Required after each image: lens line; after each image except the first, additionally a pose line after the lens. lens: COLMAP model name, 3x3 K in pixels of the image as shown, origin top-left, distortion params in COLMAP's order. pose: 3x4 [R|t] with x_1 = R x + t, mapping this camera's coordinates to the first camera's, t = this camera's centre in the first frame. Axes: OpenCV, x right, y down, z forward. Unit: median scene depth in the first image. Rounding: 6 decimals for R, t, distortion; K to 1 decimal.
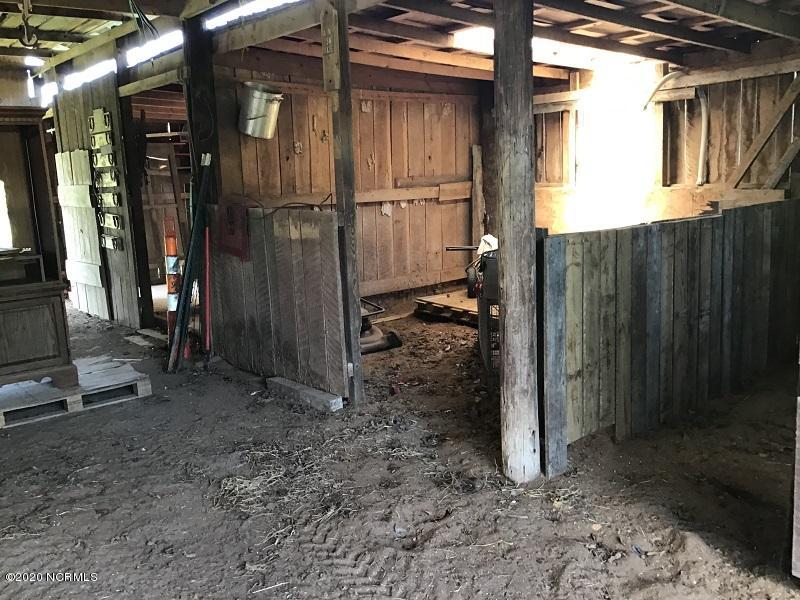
lens RADIAL K [[731.1, 0, 397.0], [0, 731.1, 301.1], [0, 0, 1]] dist [0.073604, 0.000000]
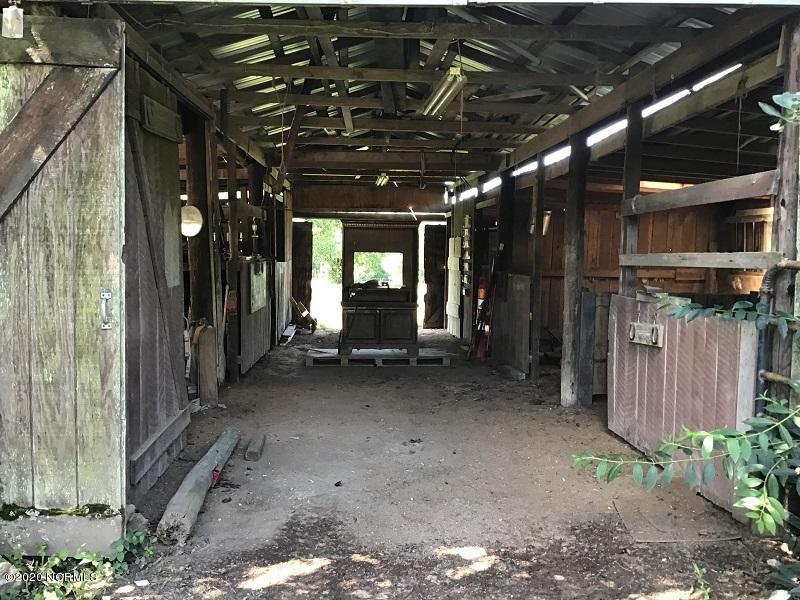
lens RADIAL K [[731.1, 0, 399.9], [0, 731.1, 300.1], [0, 0, 1]] dist [0.073604, 0.000000]
pose [[0.838374, 0.083676, -0.538634, 0.393189], [-0.137645, 0.988622, -0.060661, 0.061405], [0.527430, 0.124997, 0.840353, -0.478657]]
